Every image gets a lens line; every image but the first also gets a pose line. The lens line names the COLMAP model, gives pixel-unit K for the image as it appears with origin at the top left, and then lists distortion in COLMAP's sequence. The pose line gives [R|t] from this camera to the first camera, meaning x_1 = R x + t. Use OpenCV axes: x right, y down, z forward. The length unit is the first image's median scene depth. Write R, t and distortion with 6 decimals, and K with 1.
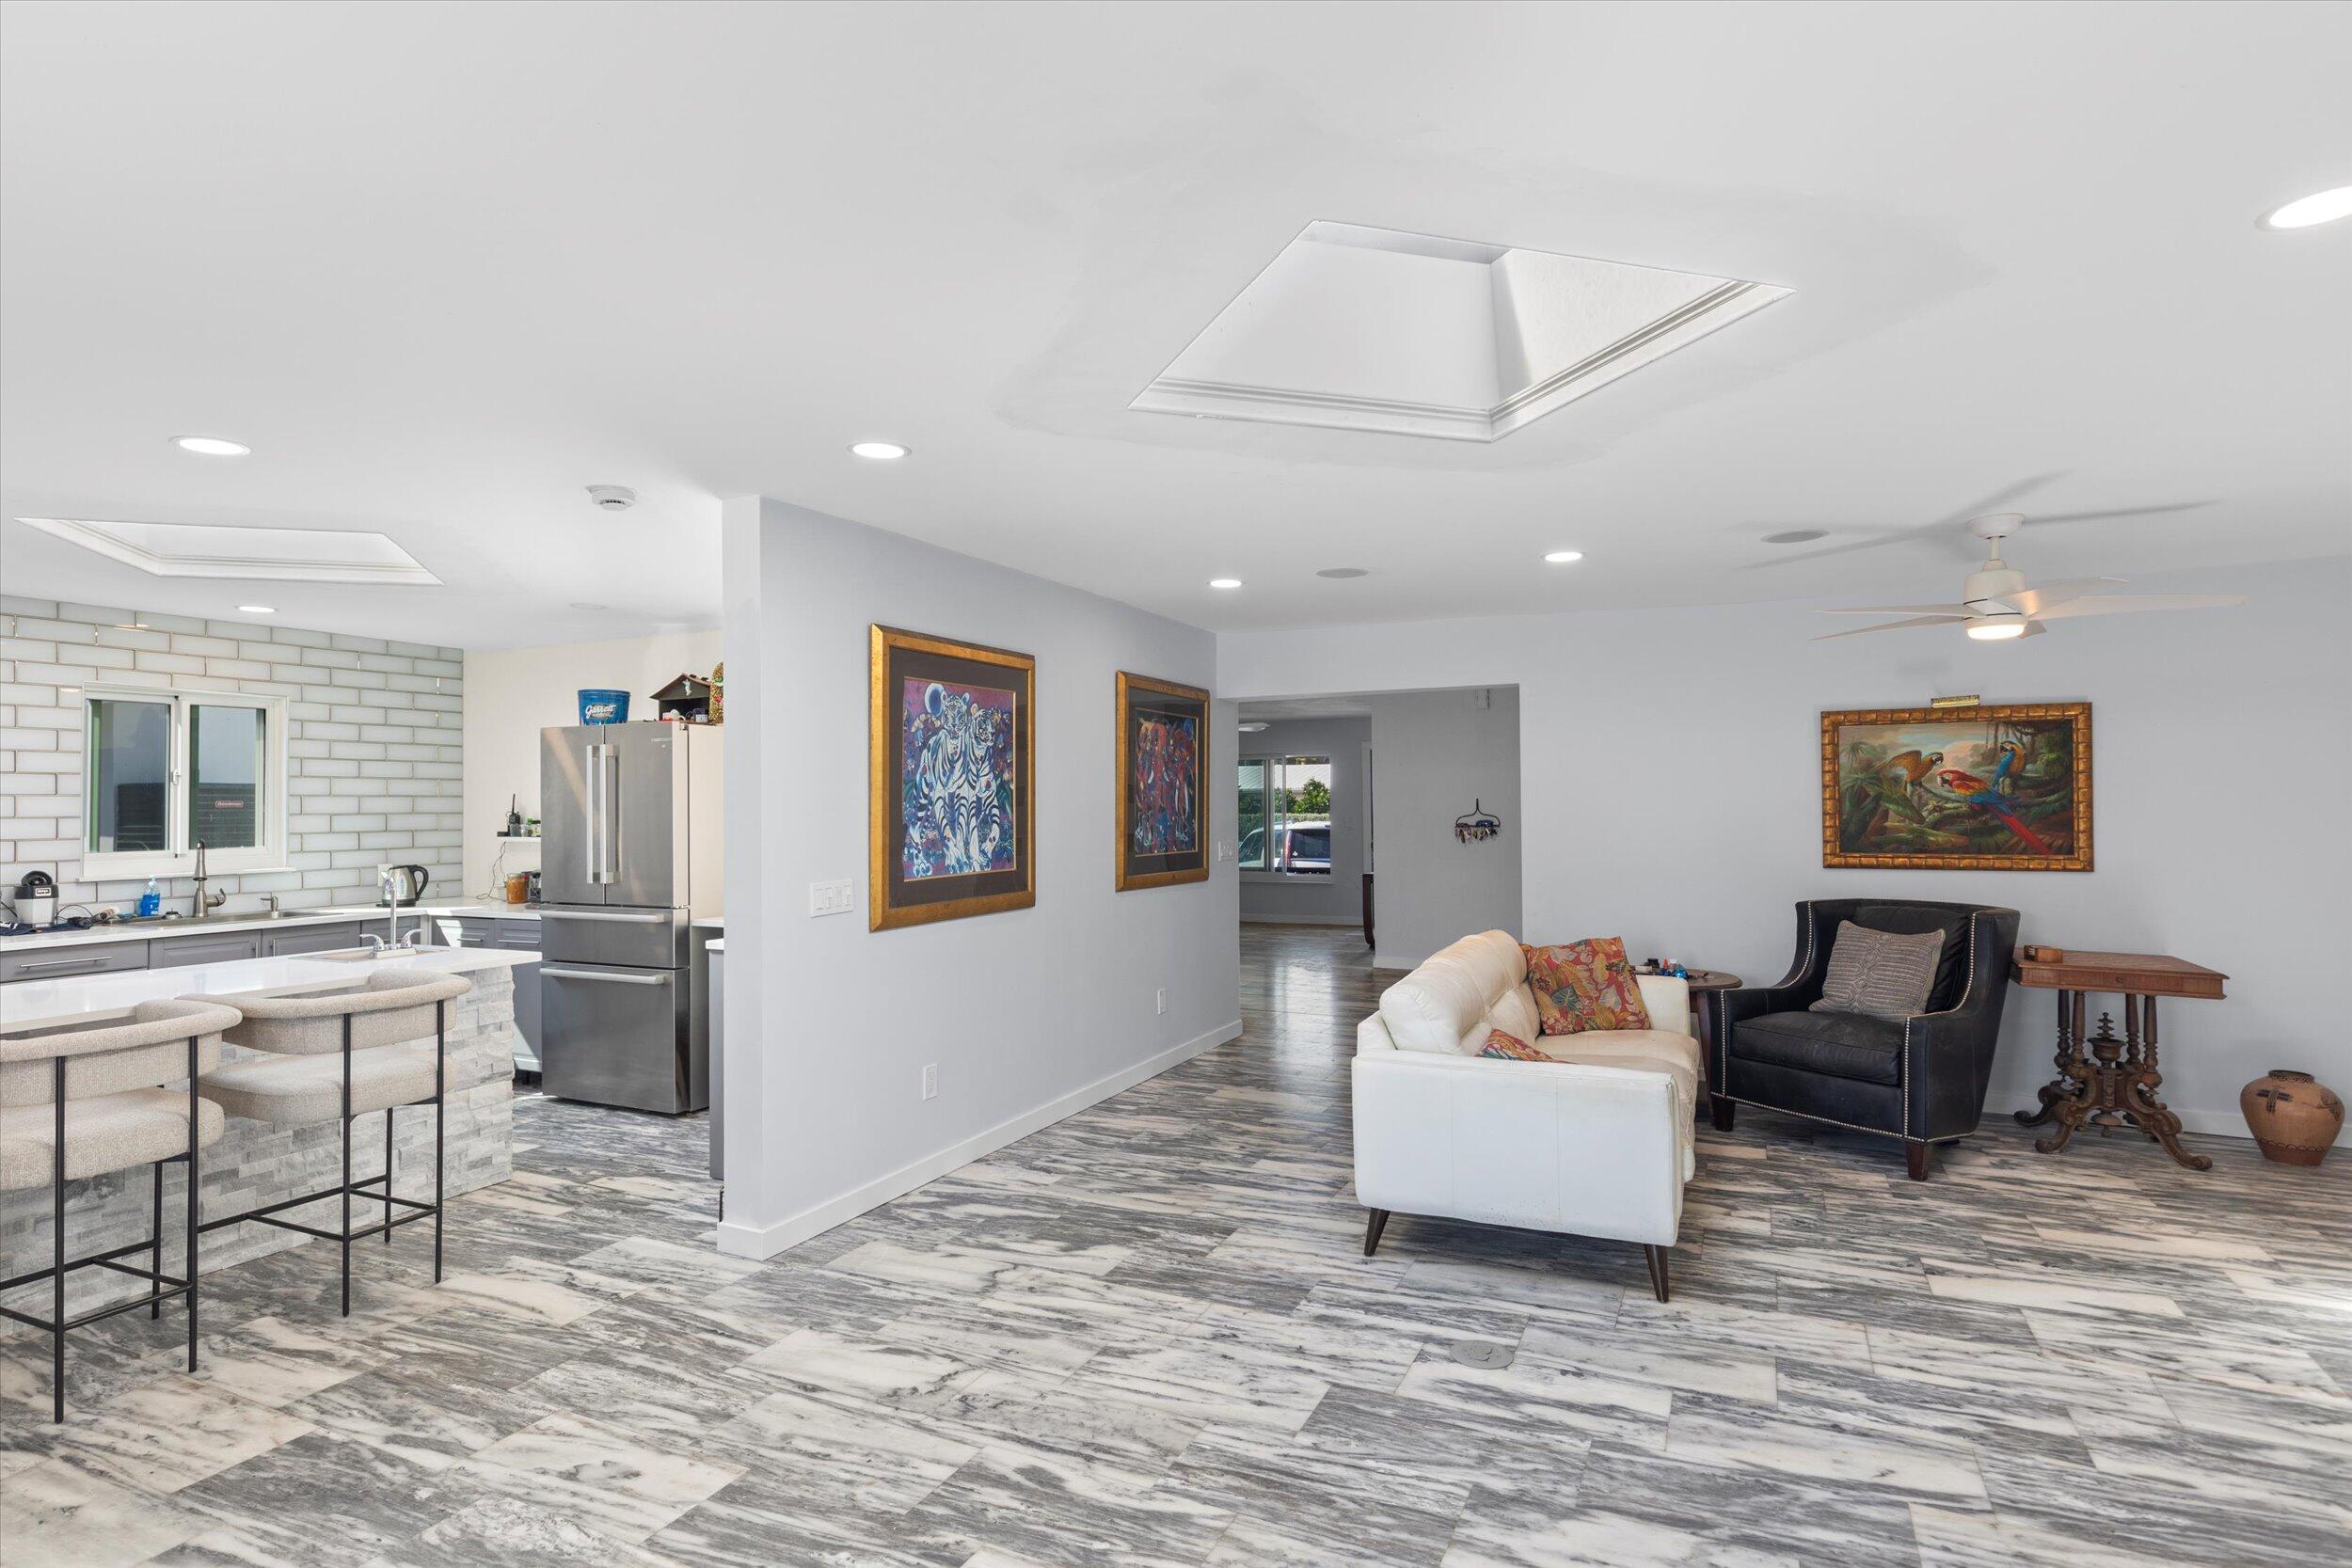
lens RADIAL K [[1209.2, 0, 1162.4], [0, 1209.2, 784.2], [0, 0, 1]] dist [-0.000309, 0.000041]
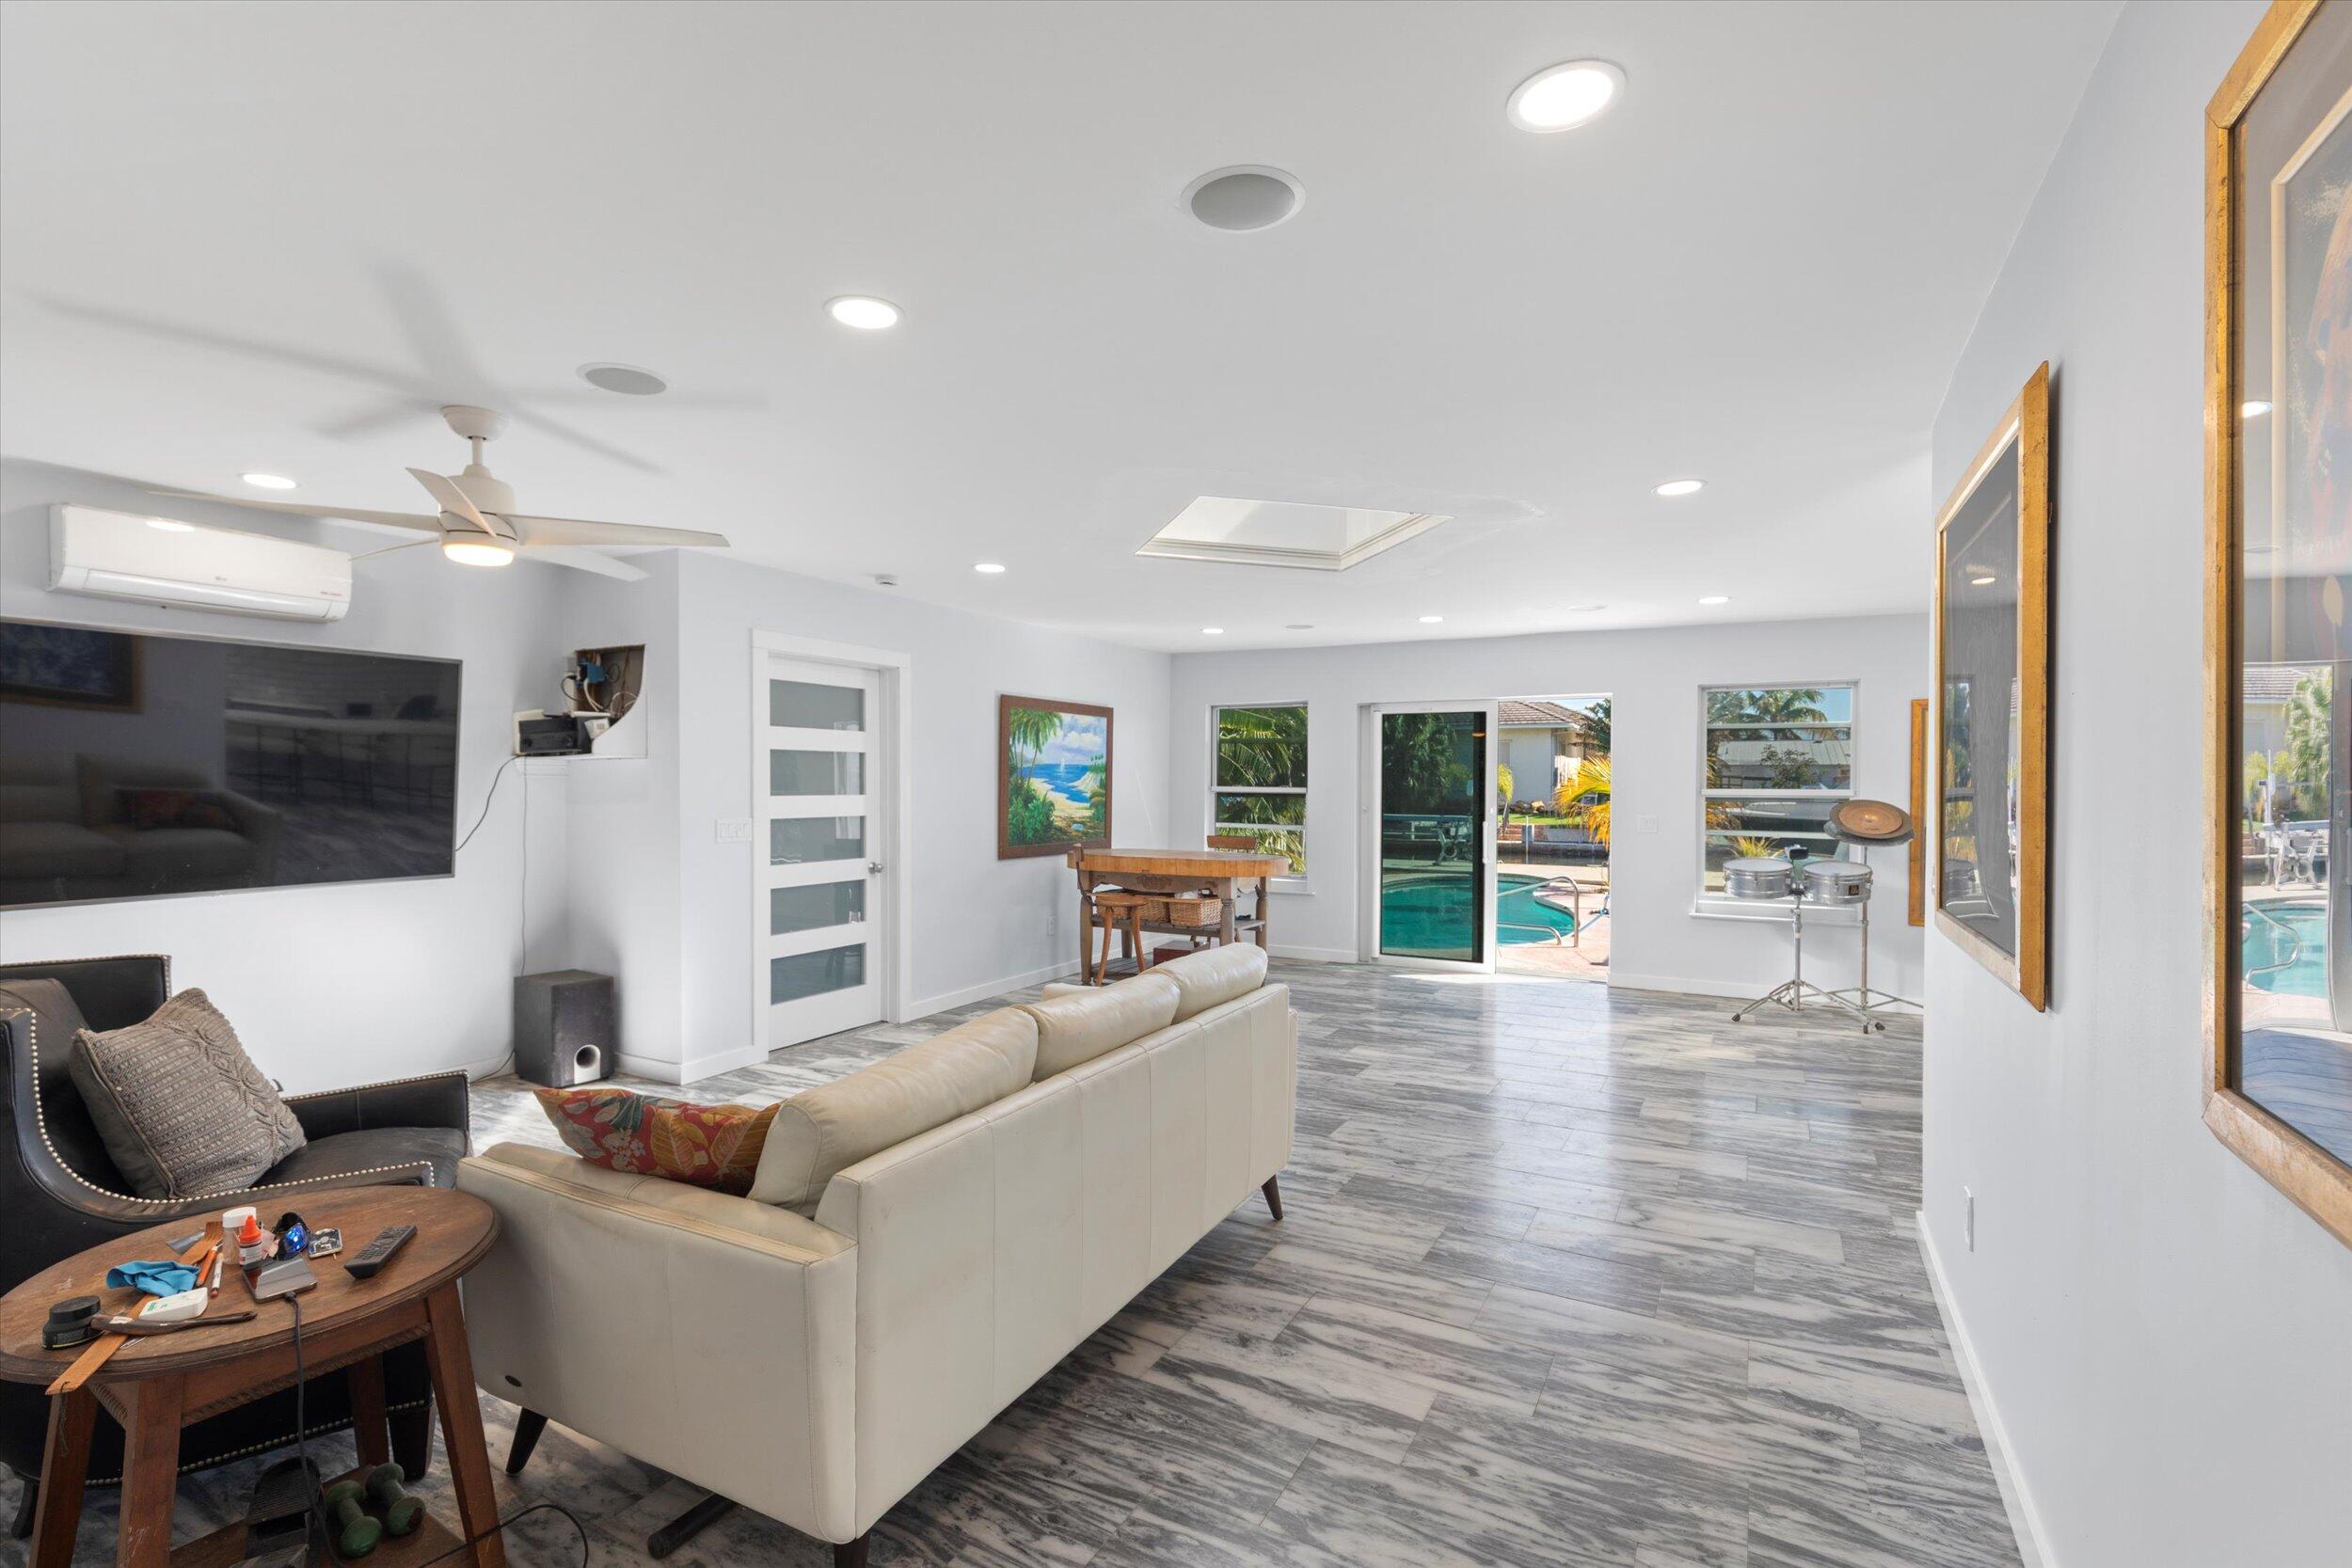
lens RADIAL K [[1074.8, 0, 1152.9], [0, 1074.8, 789.9], [0, 0, 1]] dist [0.007467, -0.000046]
pose [[-0.997922, 0.004232, 0.064290, 0.163563], [0.003703, 0.999958, -0.008338, 0.032869], [-0.064322, -0.008082, -0.997896, 1.438545]]
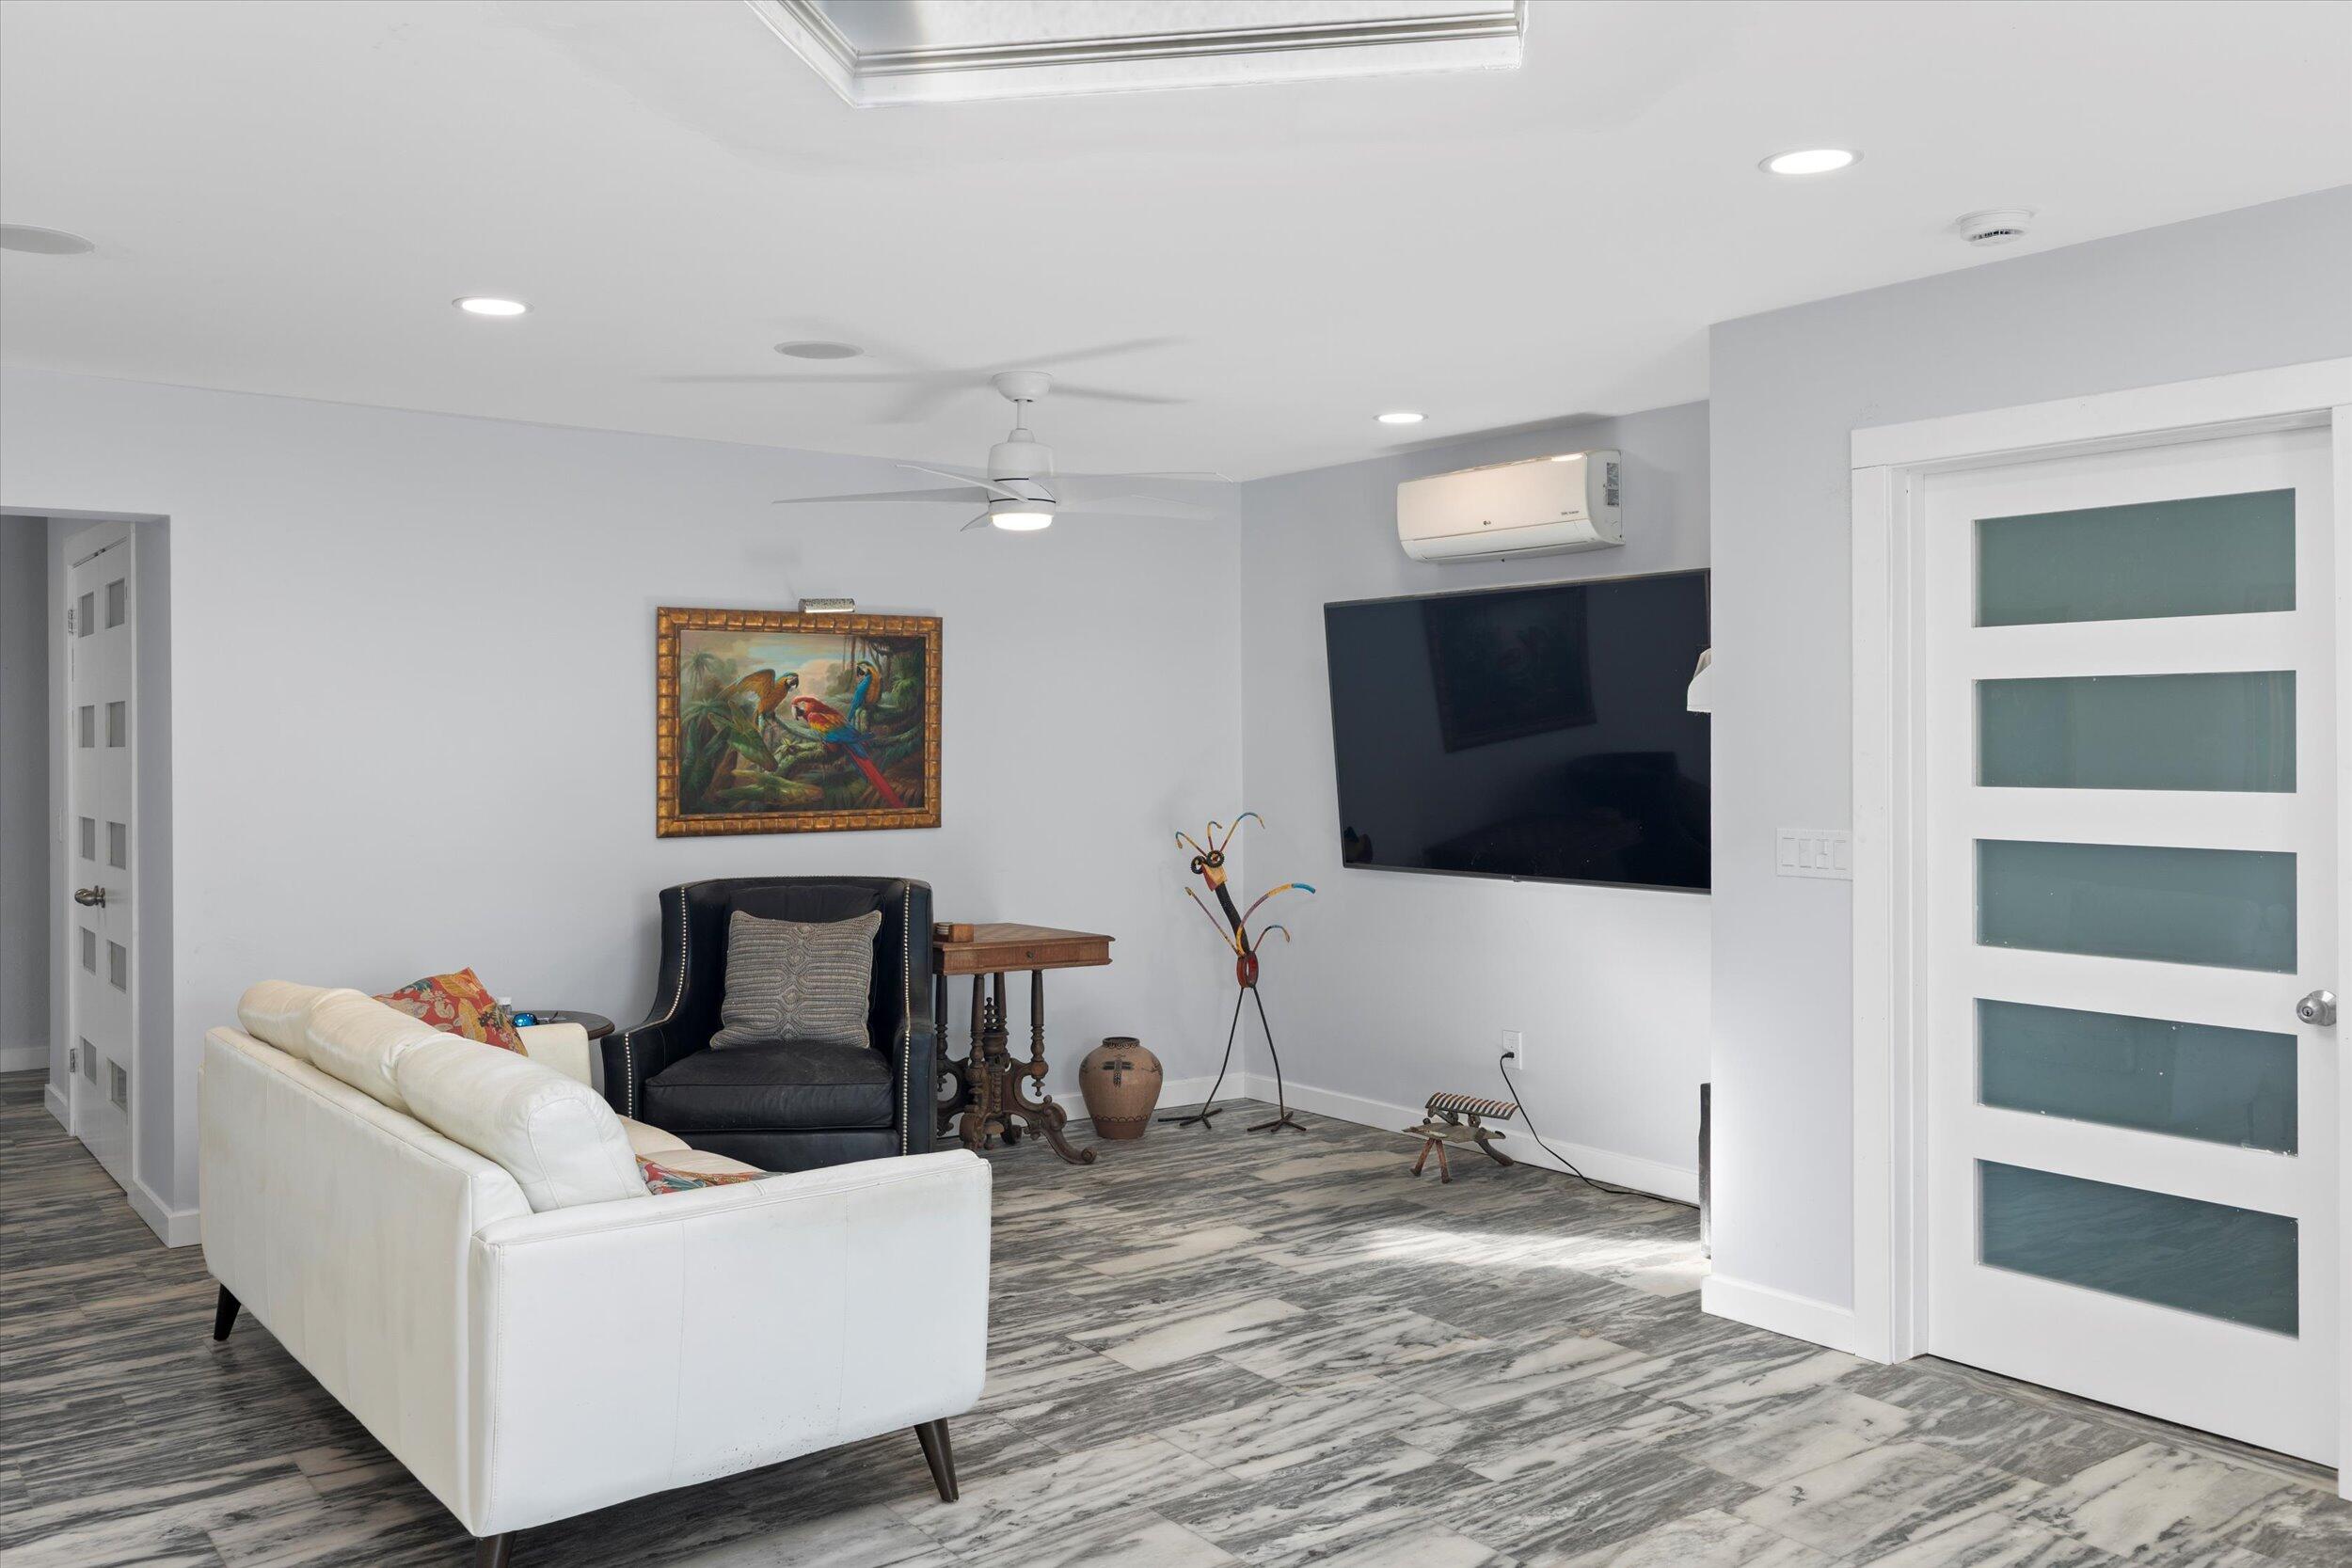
lens RADIAL K [[1908.8, 0, 1154.6], [0, 1908.8, 739.1], [0, 0, 1]] dist [0.010825, -0.003901]
pose [[0.469597, 0.003697, 0.882873, -0.305639], [-0.011592, 0.999931, 0.001979, 0.009783], [-0.882805, -0.011163, 0.469607, 0.291558]]
